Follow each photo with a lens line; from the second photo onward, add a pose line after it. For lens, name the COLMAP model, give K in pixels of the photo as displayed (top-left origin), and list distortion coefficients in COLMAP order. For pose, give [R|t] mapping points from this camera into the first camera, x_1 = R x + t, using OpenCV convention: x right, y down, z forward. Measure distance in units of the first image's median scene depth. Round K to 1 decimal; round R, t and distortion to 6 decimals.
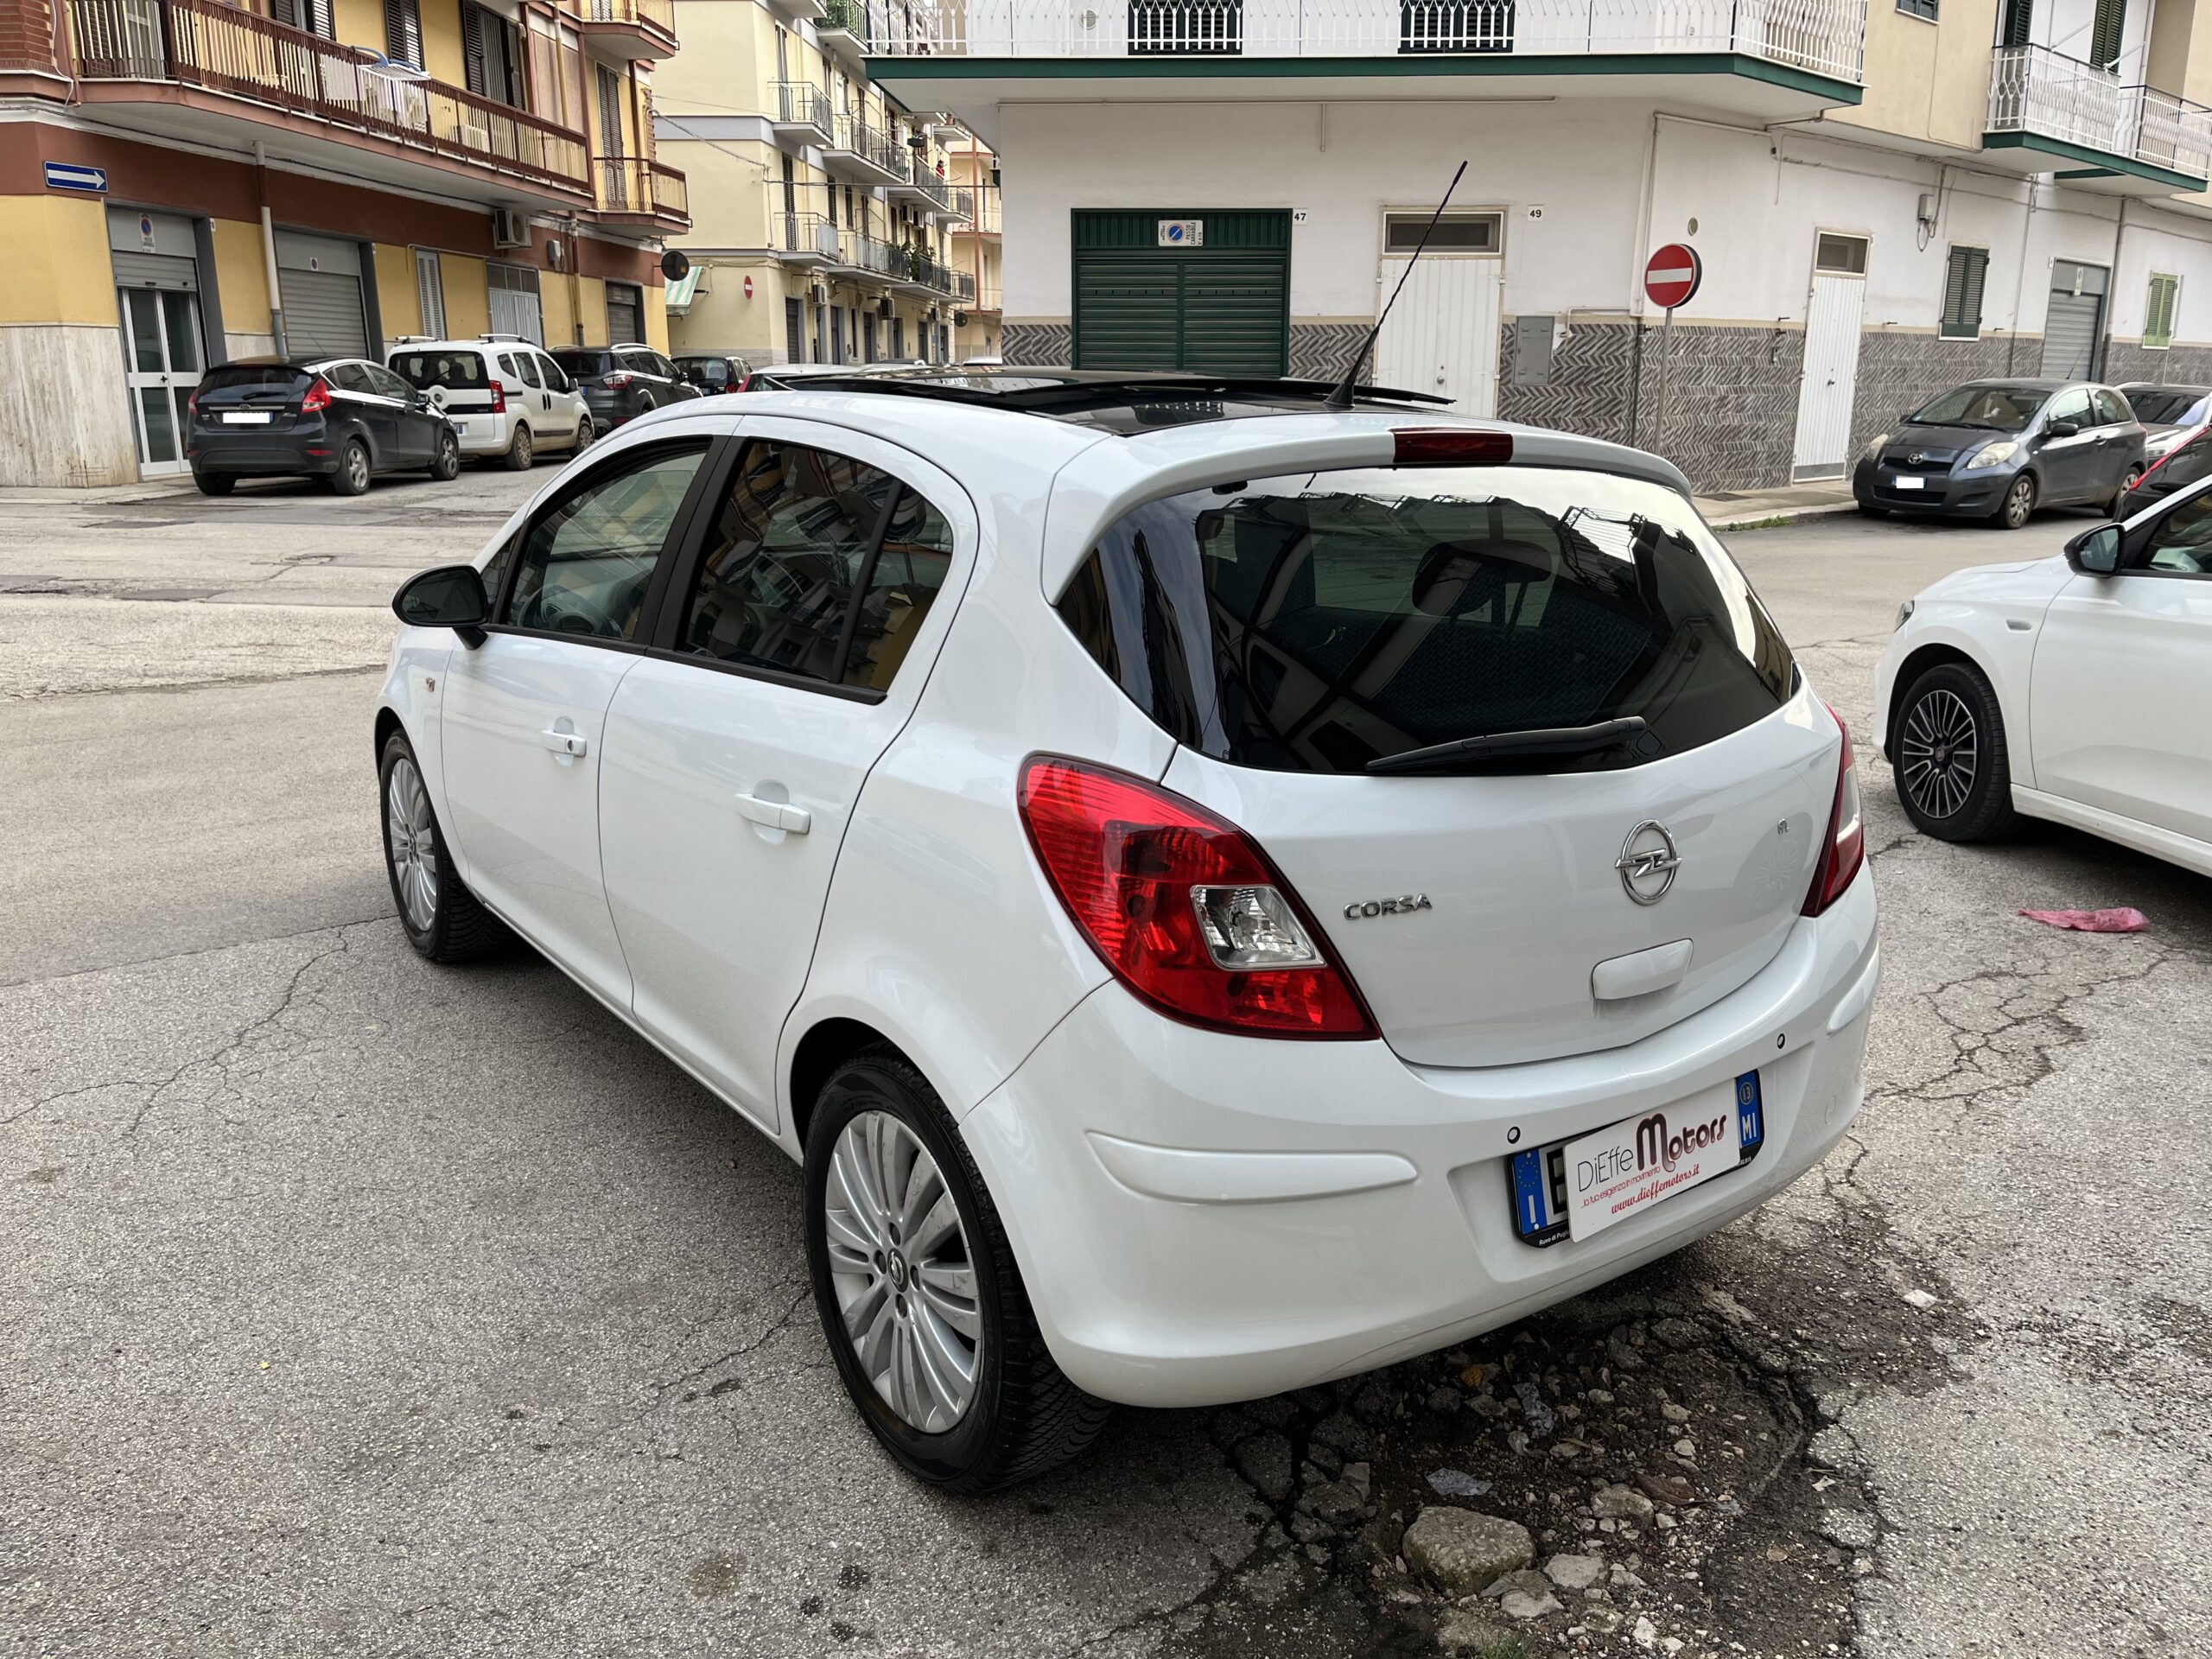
lens RADIAL K [[1690.5, 0, 1128.0], [0, 1690.5, 823.7], [0, 0, 1]] dist [0.055964, -0.066516]
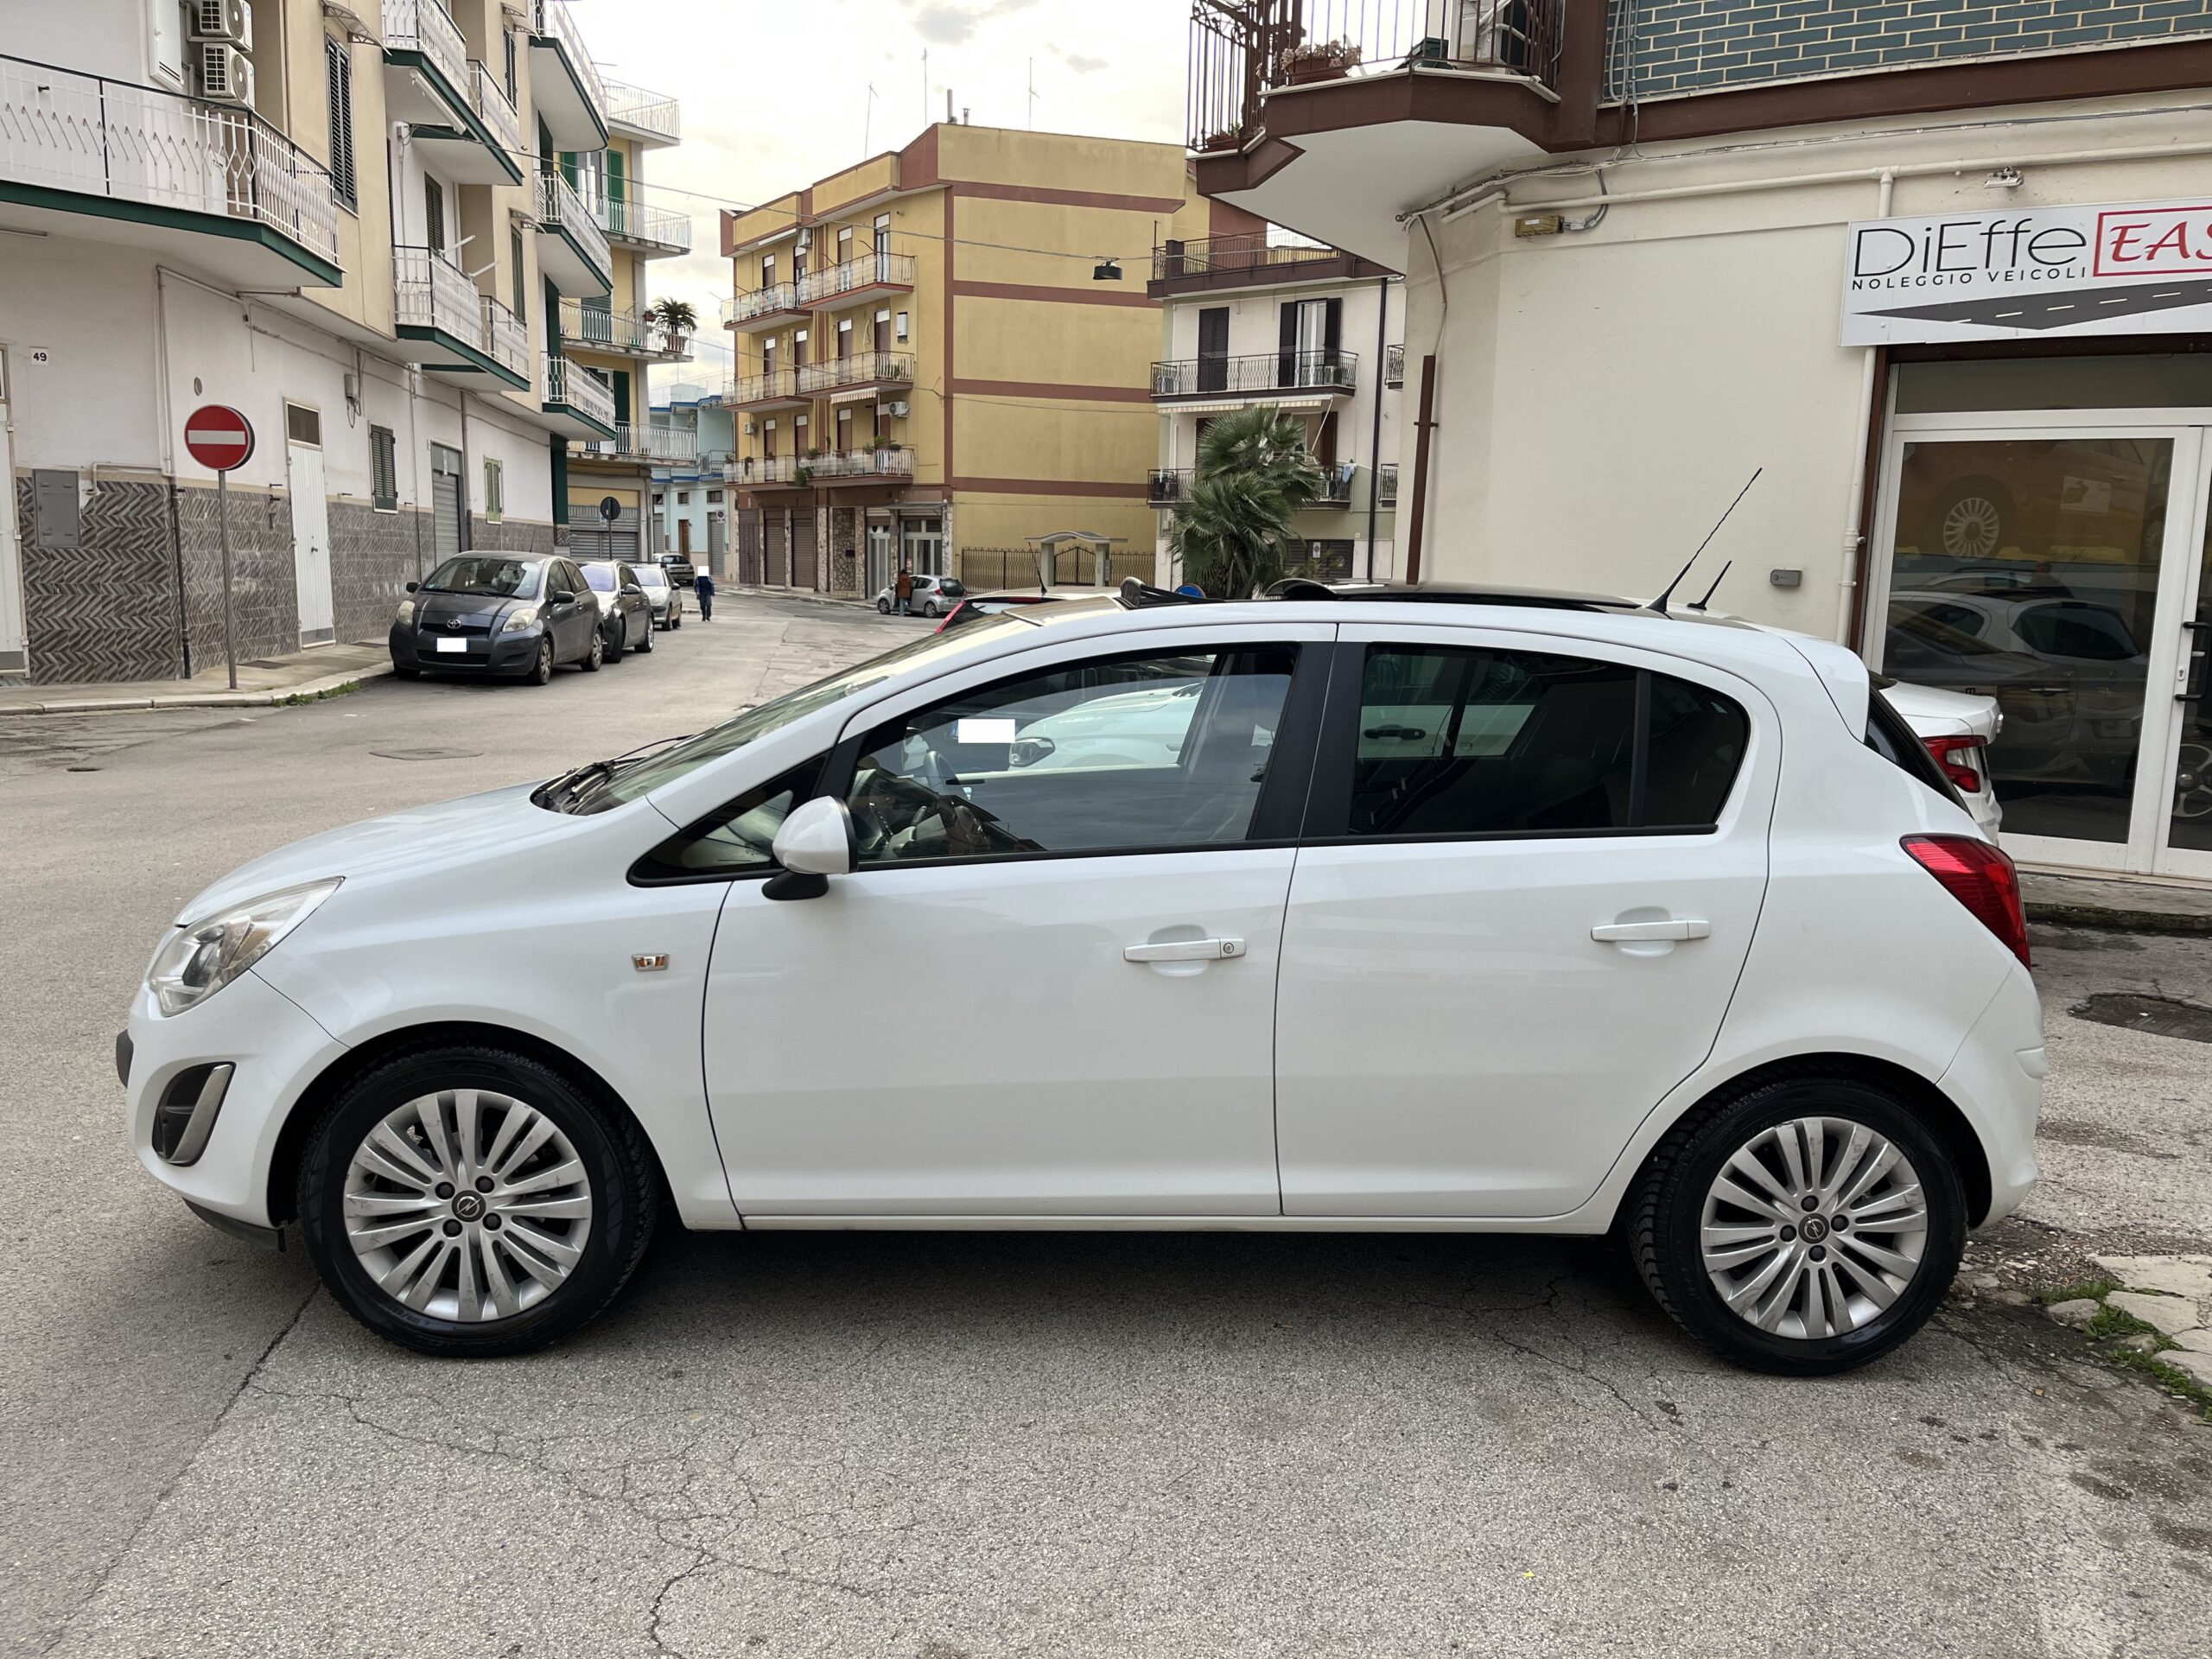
lens RADIAL K [[1690.5, 0, 1112.6], [0, 1690.5, 845.4], [0, 0, 1]] dist [0.055964, -0.066516]
pose [[0.542645, -0.128278, 0.830109, -0.192688], [0.191785, 0.981086, 0.026239, -0.023607], [-0.817775, 0.144964, 0.556983, 0.079819]]
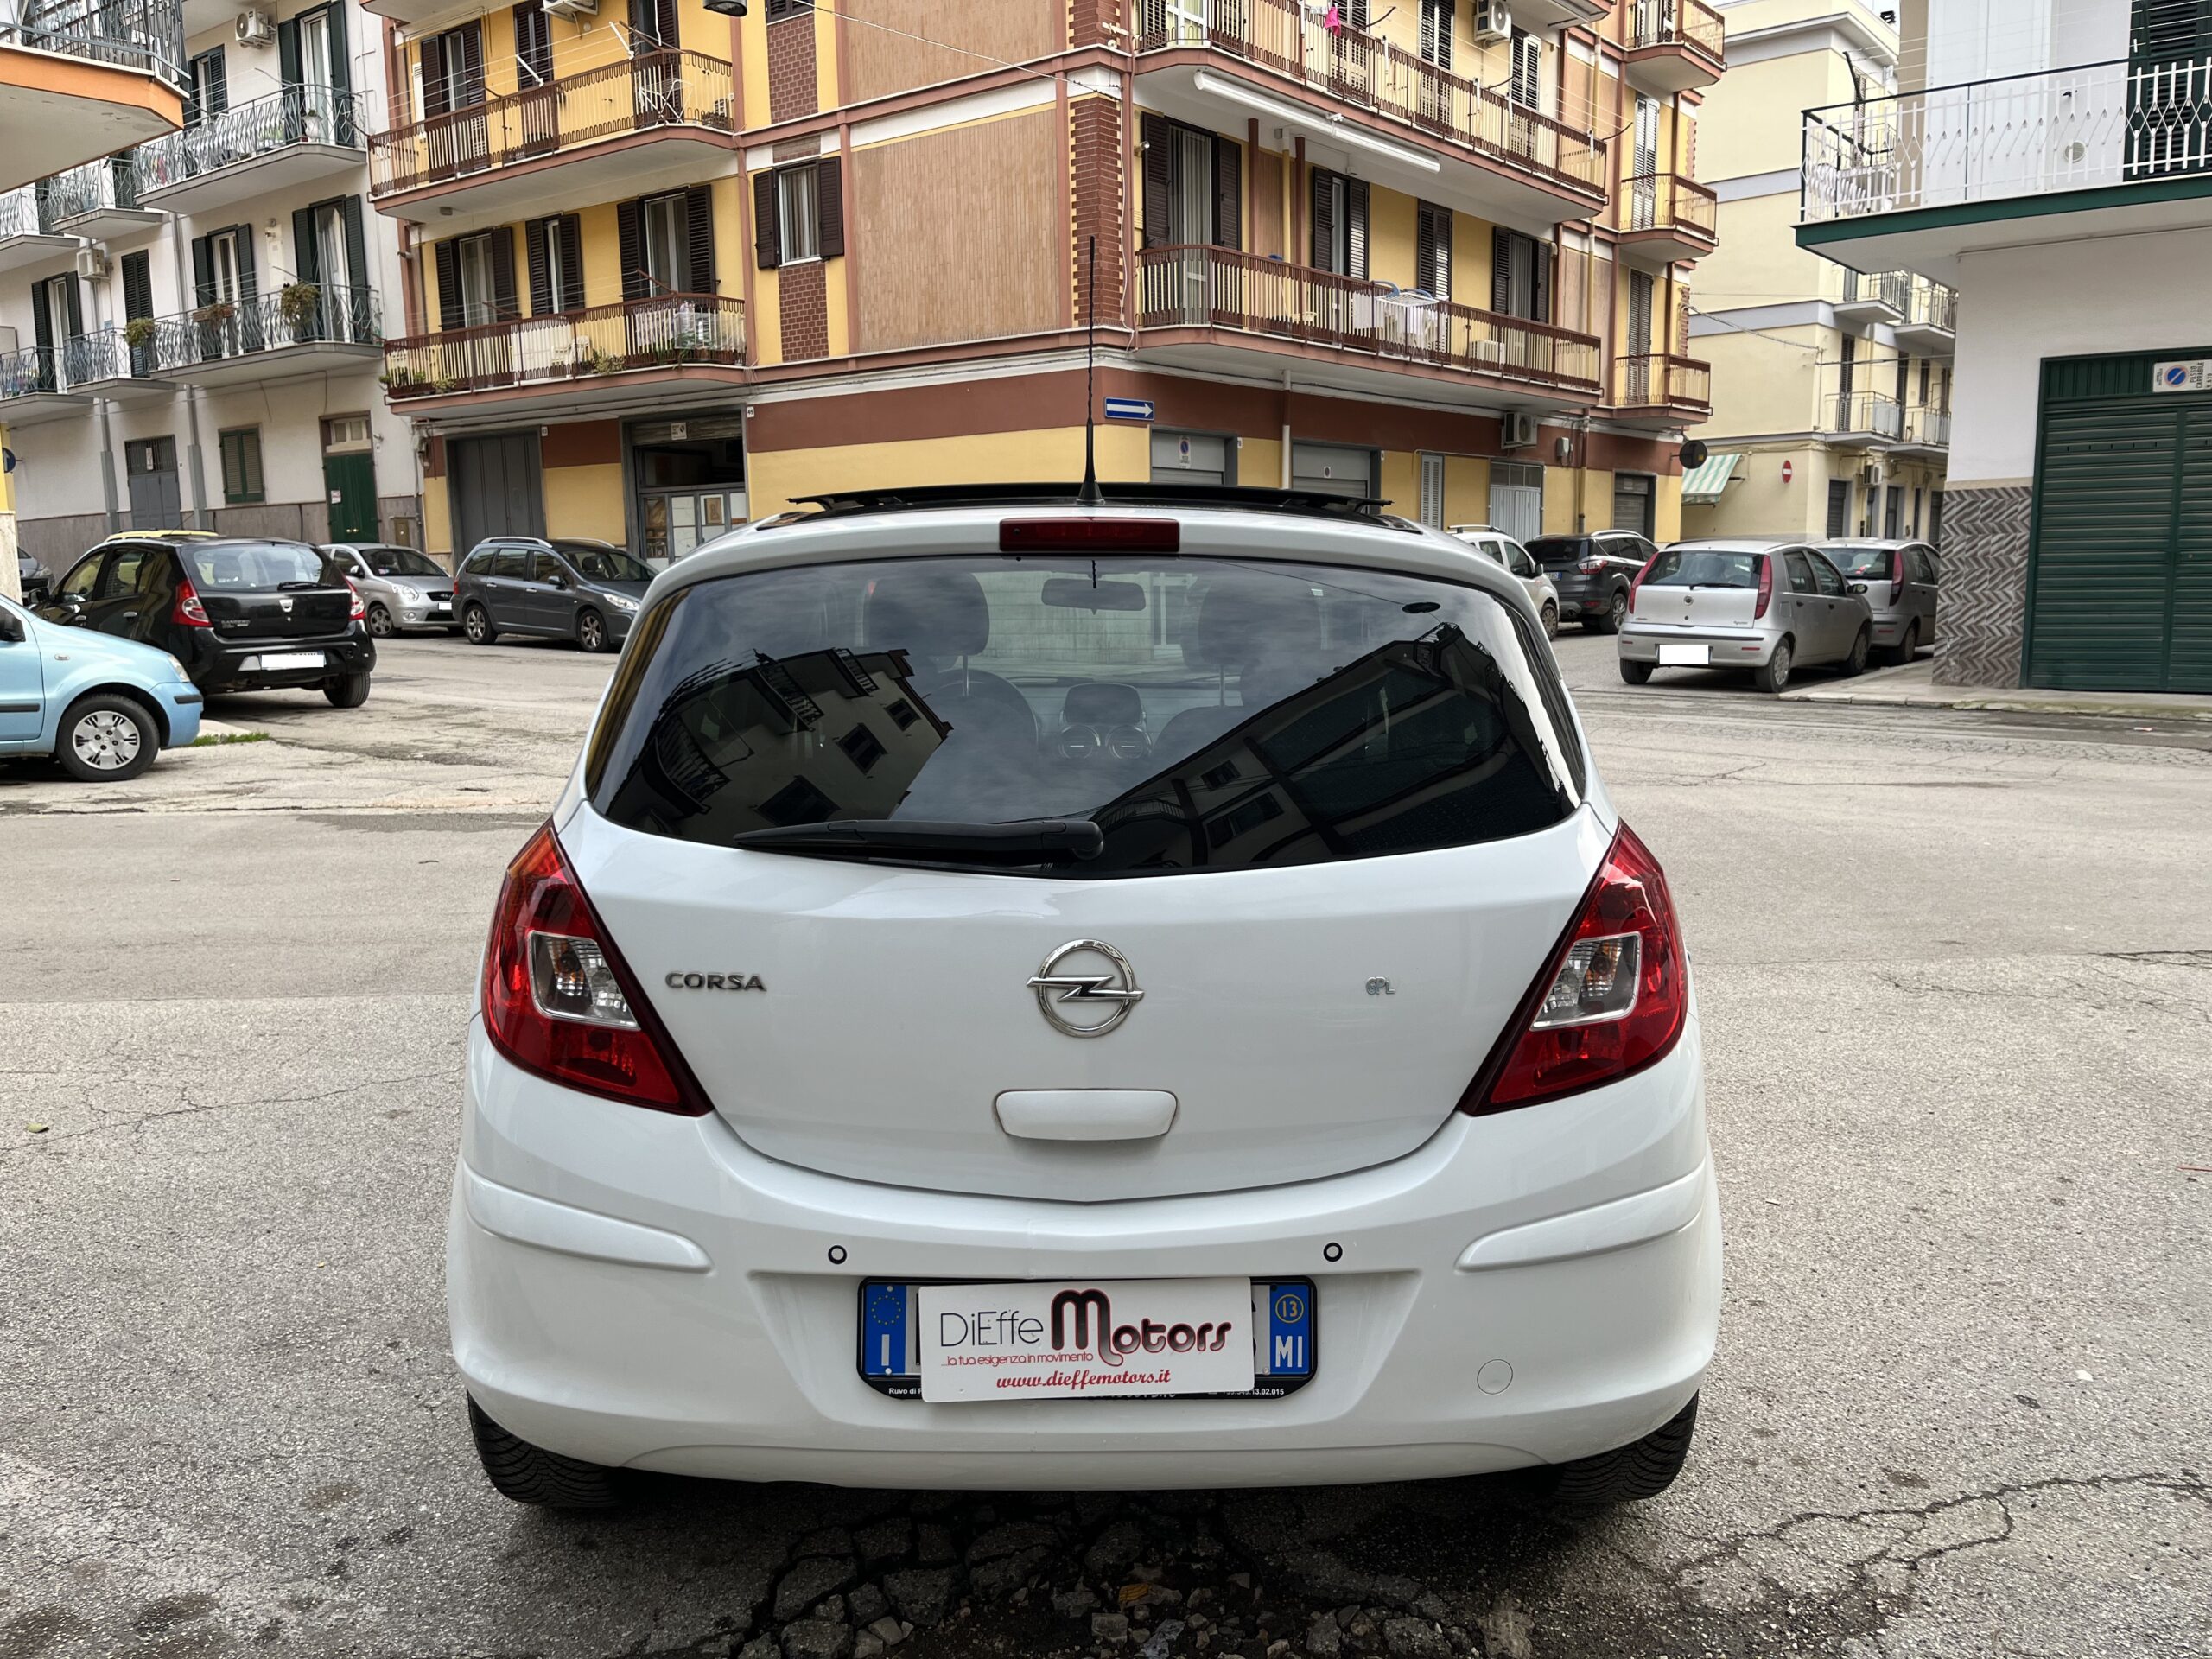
lens RADIAL K [[1690.5, 0, 1121.2], [0, 1690.5, 830.5], [0, 0, 1]] dist [0.055964, -0.066516]
pose [[0.814475, 0.071859, -0.575732, 0.096131], [-0.131770, 0.989280, -0.062936, -0.000646], [0.565038, 0.127124, 0.815213, 0.034378]]
